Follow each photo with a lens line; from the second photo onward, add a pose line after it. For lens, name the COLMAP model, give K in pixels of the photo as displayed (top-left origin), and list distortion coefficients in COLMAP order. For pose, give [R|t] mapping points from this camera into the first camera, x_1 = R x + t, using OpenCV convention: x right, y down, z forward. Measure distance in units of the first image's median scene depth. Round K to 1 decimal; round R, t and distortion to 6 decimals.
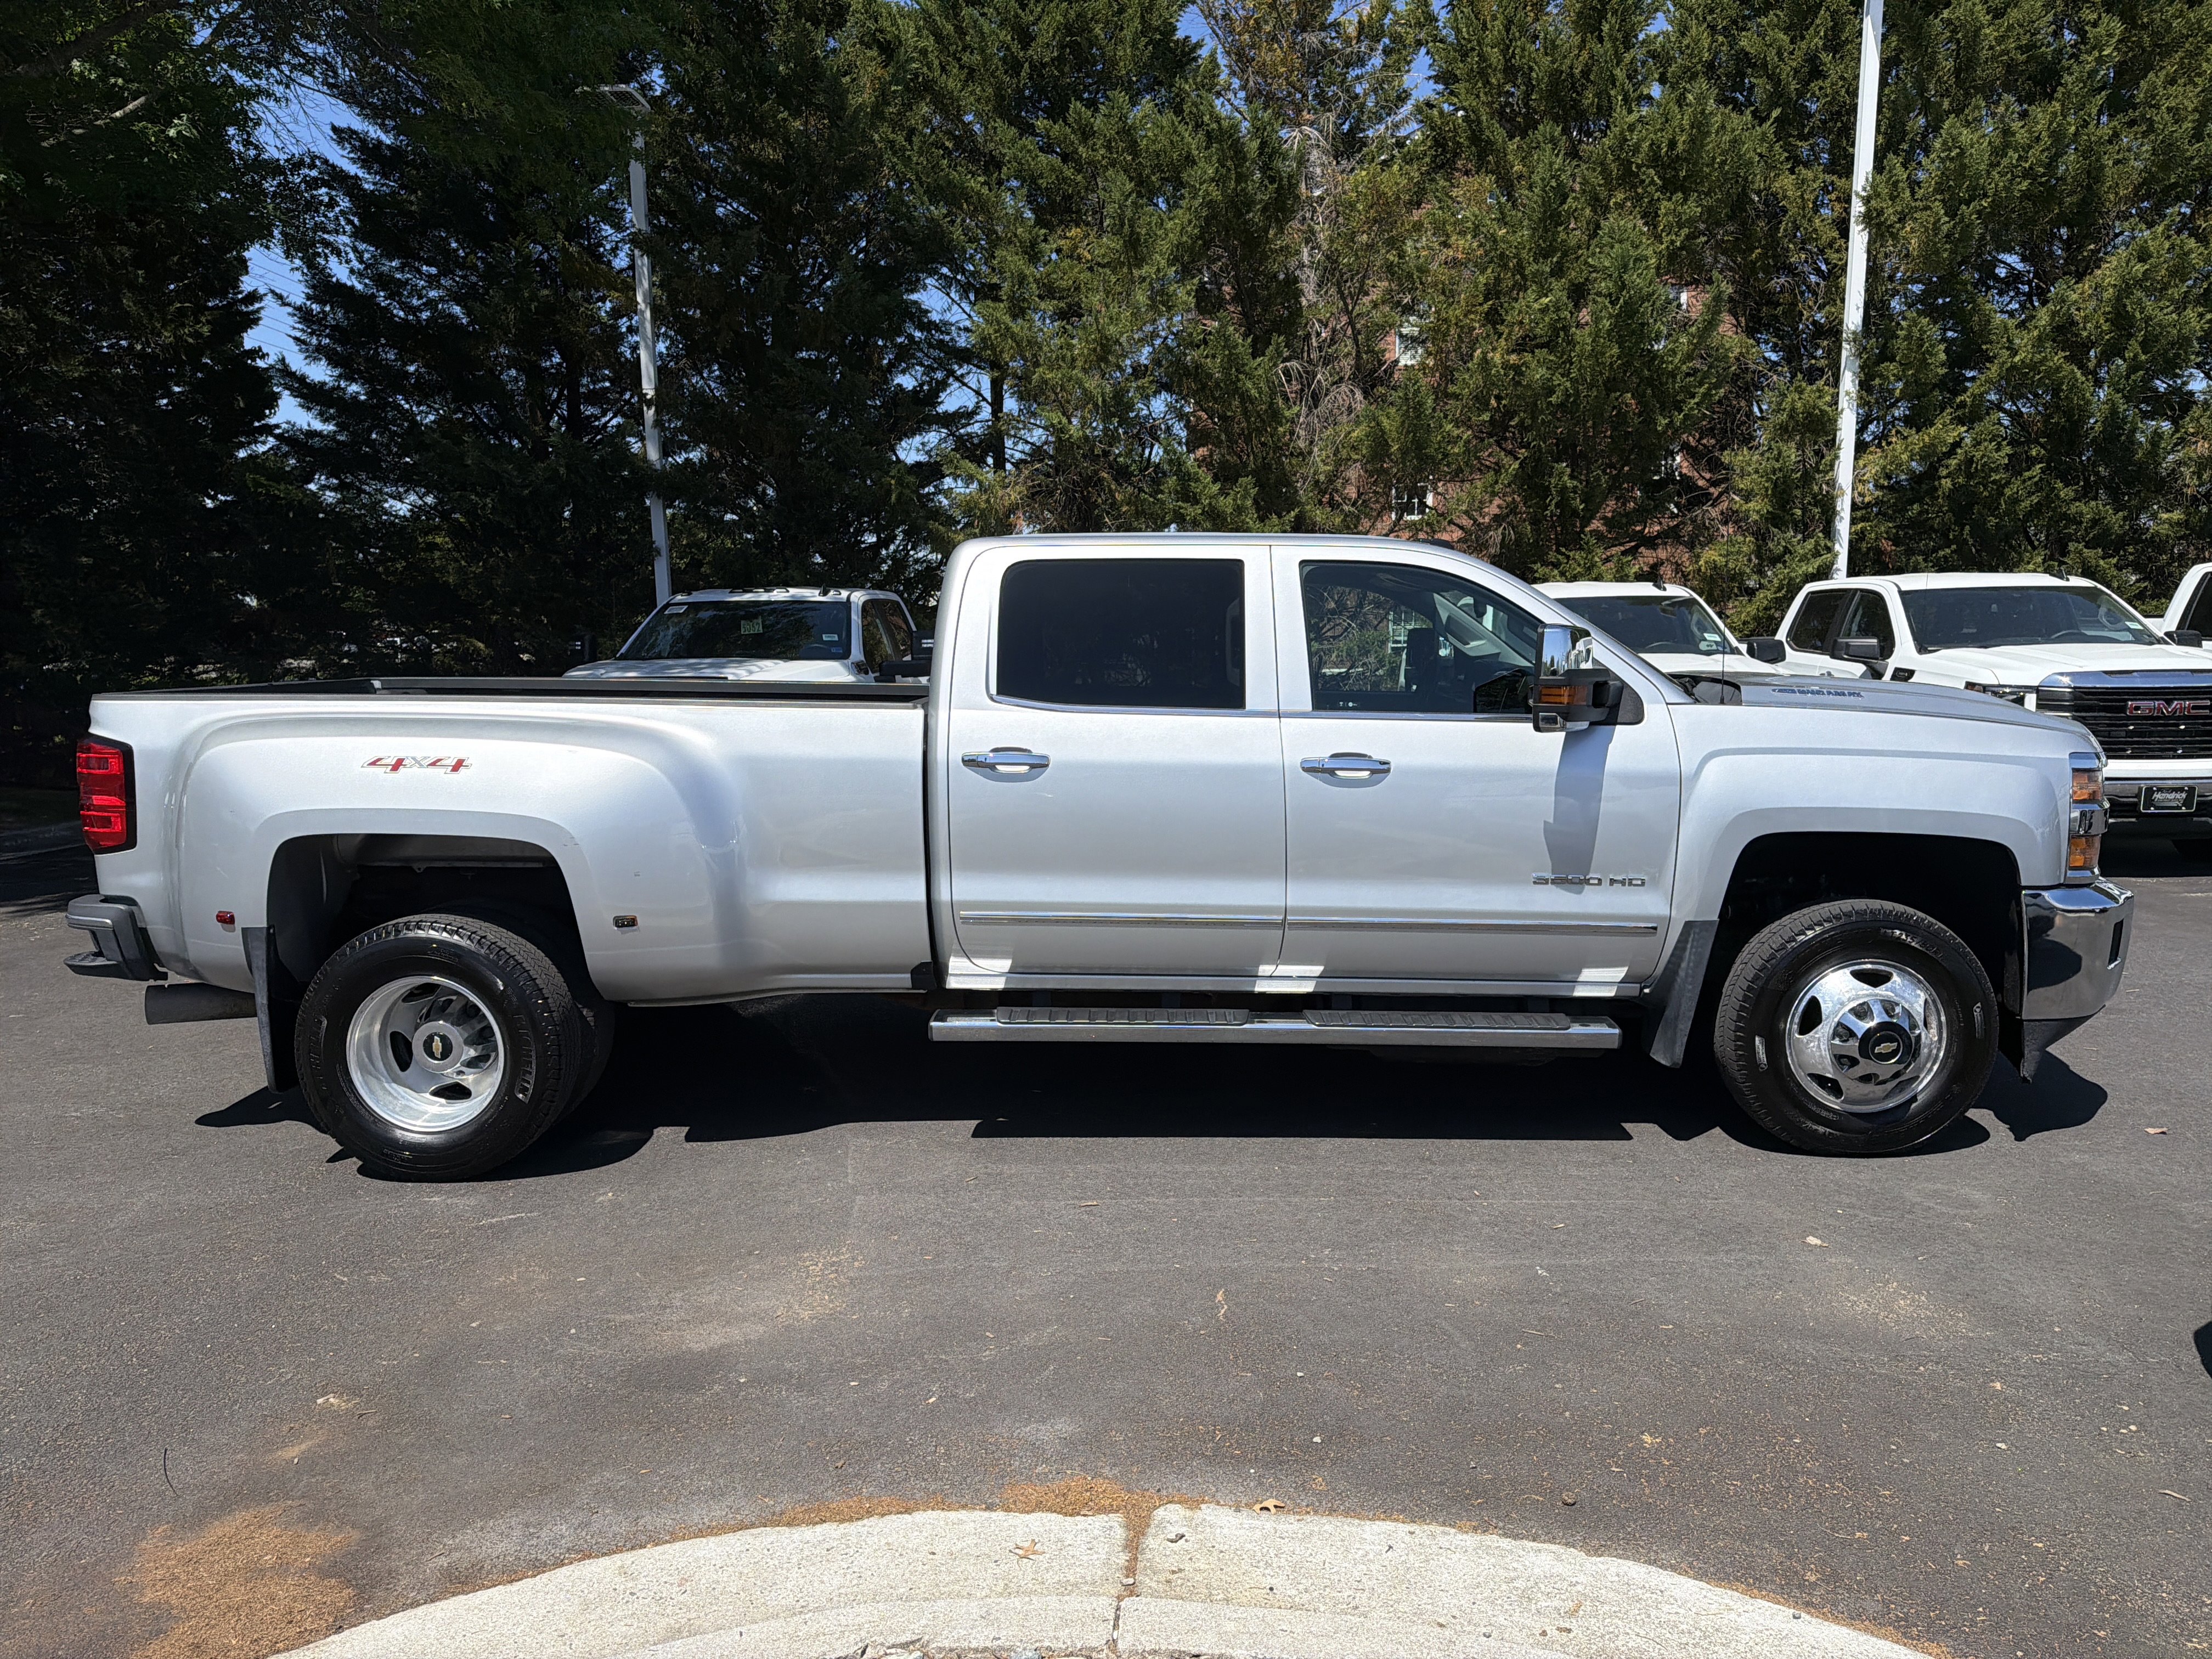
lens RADIAL K [[1525.3, 0, 1106.0], [0, 1525.3, 829.5], [0, 0, 1]] dist [0.131729, -0.208884]
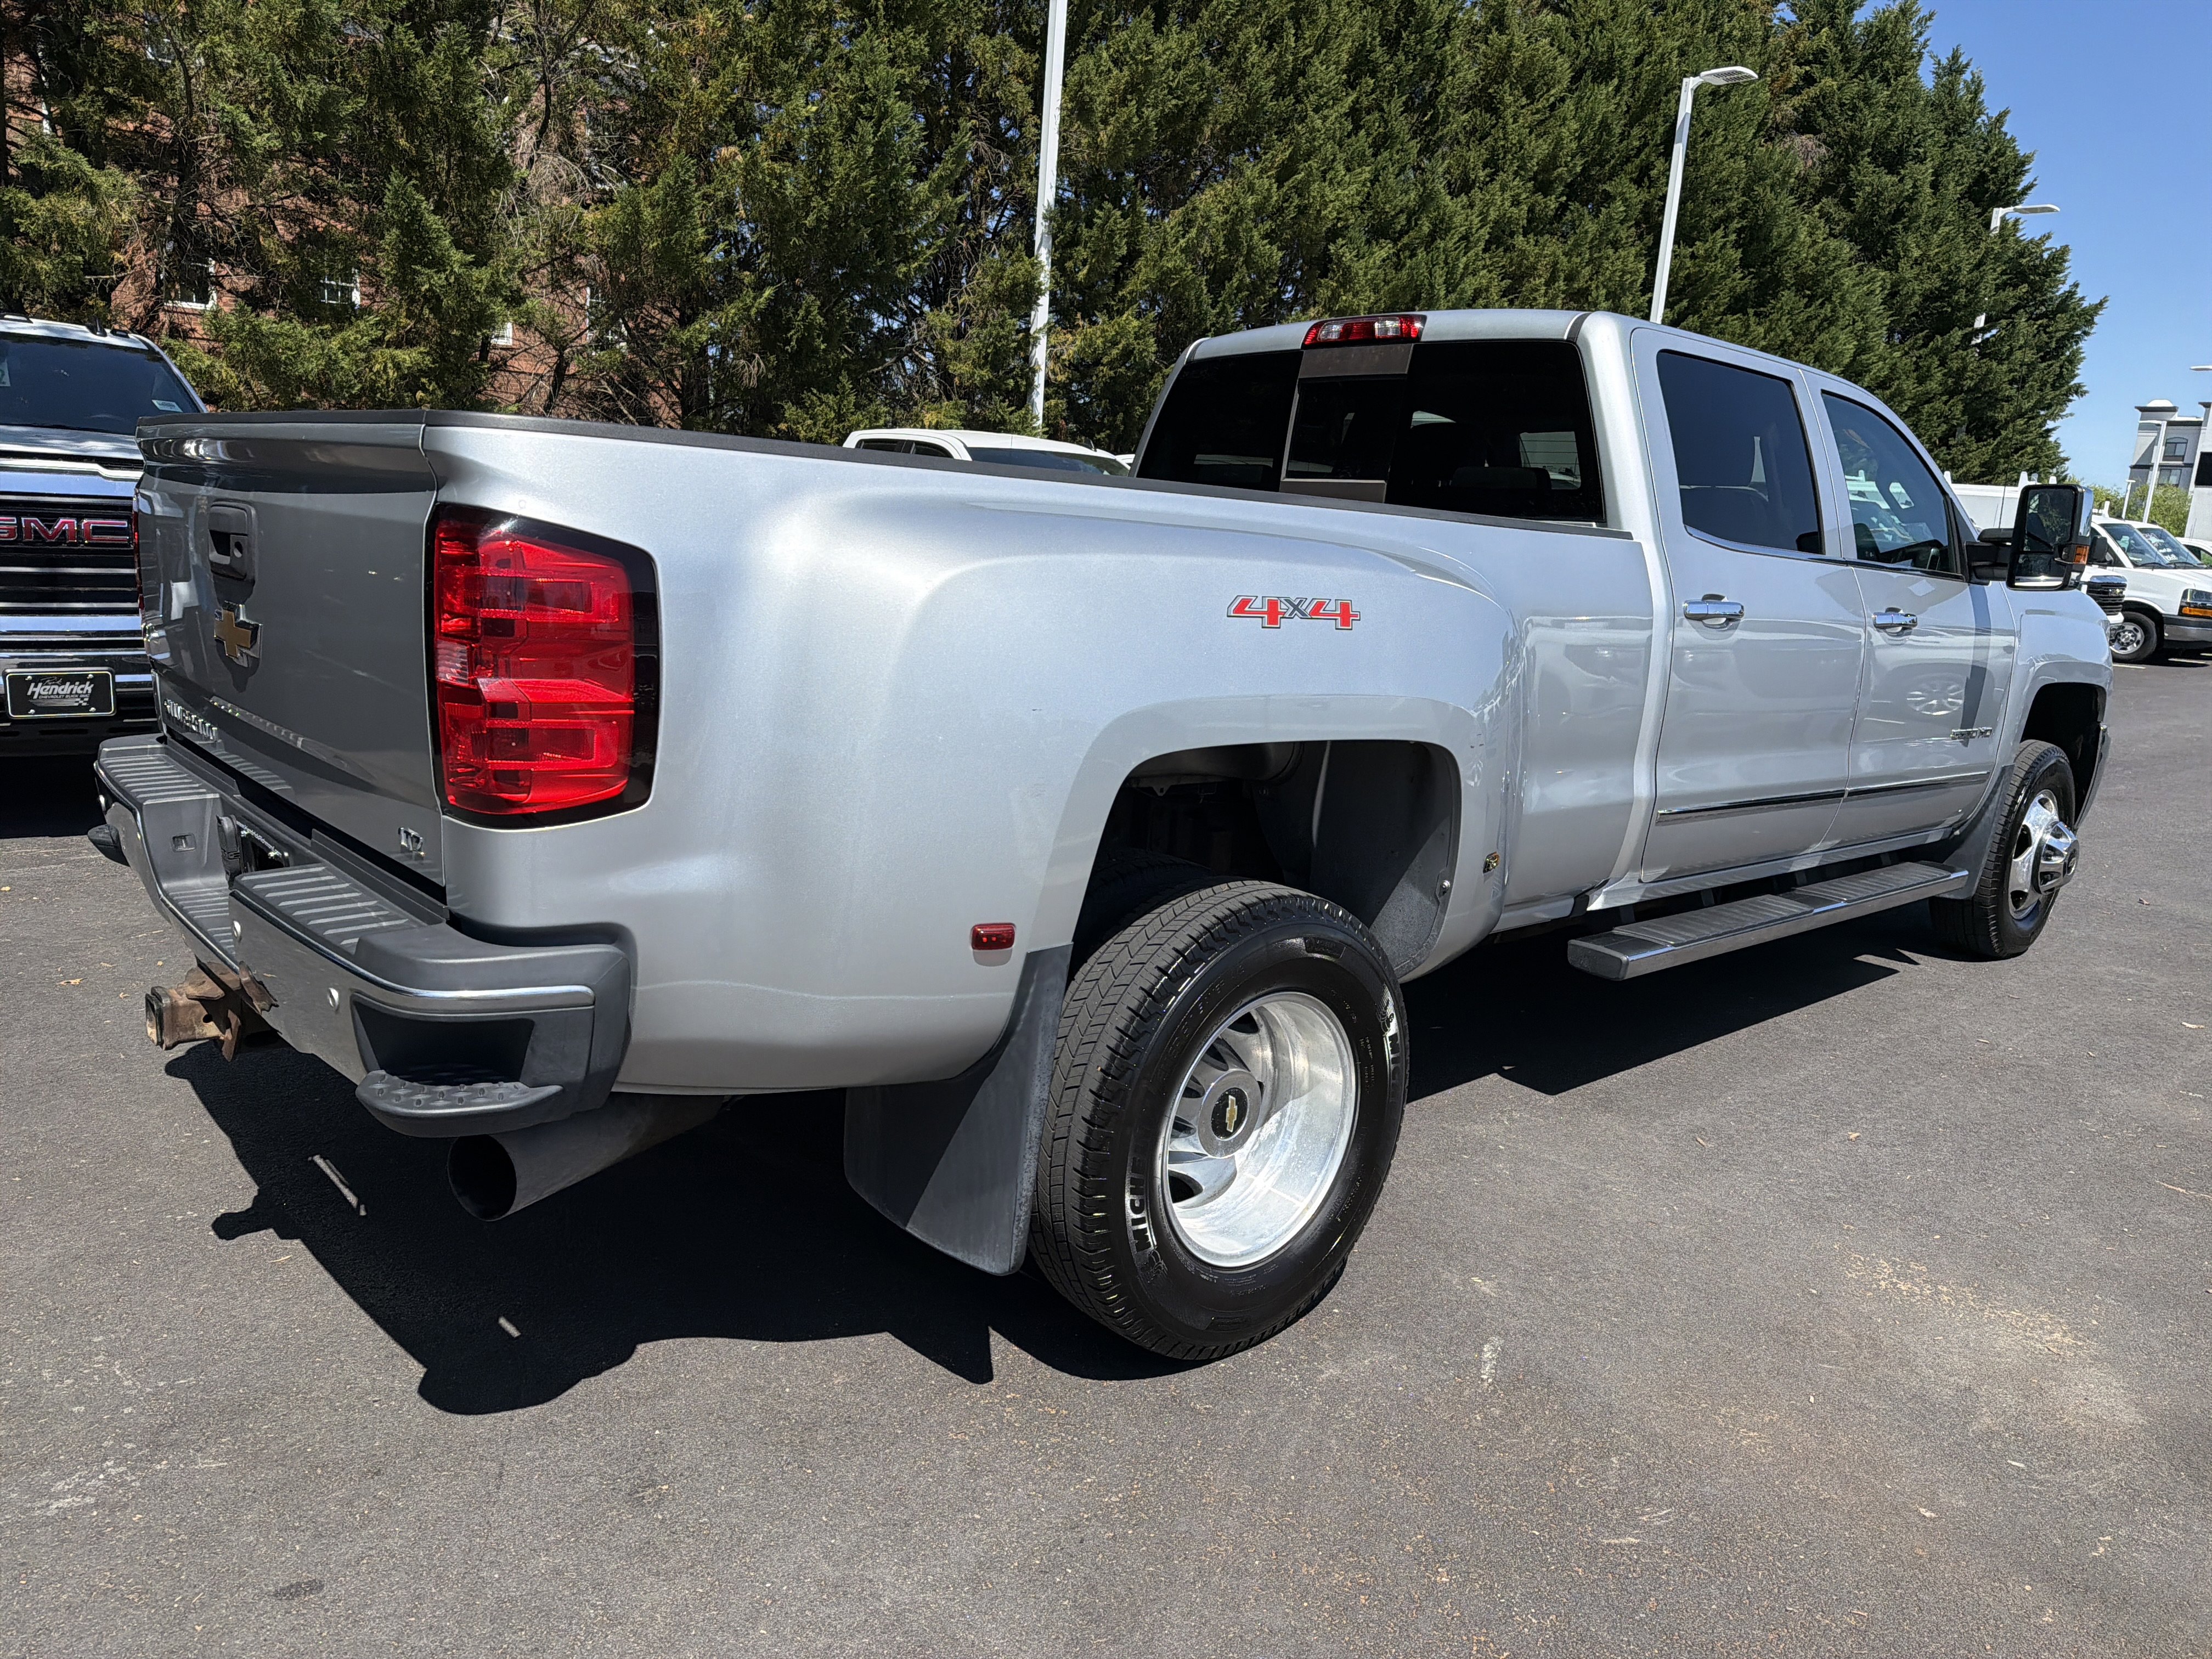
lens RADIAL K [[1525.3, 0, 1106.0], [0, 1525.3, 829.5], [0, 0, 1]] dist [0.131729, -0.208884]
pose [[0.722845, -0.084749, 0.685794, -0.824517], [0.021358, 0.994717, 0.100413, -0.020425], [-0.690680, -0.057936, 0.720836, 0.621959]]
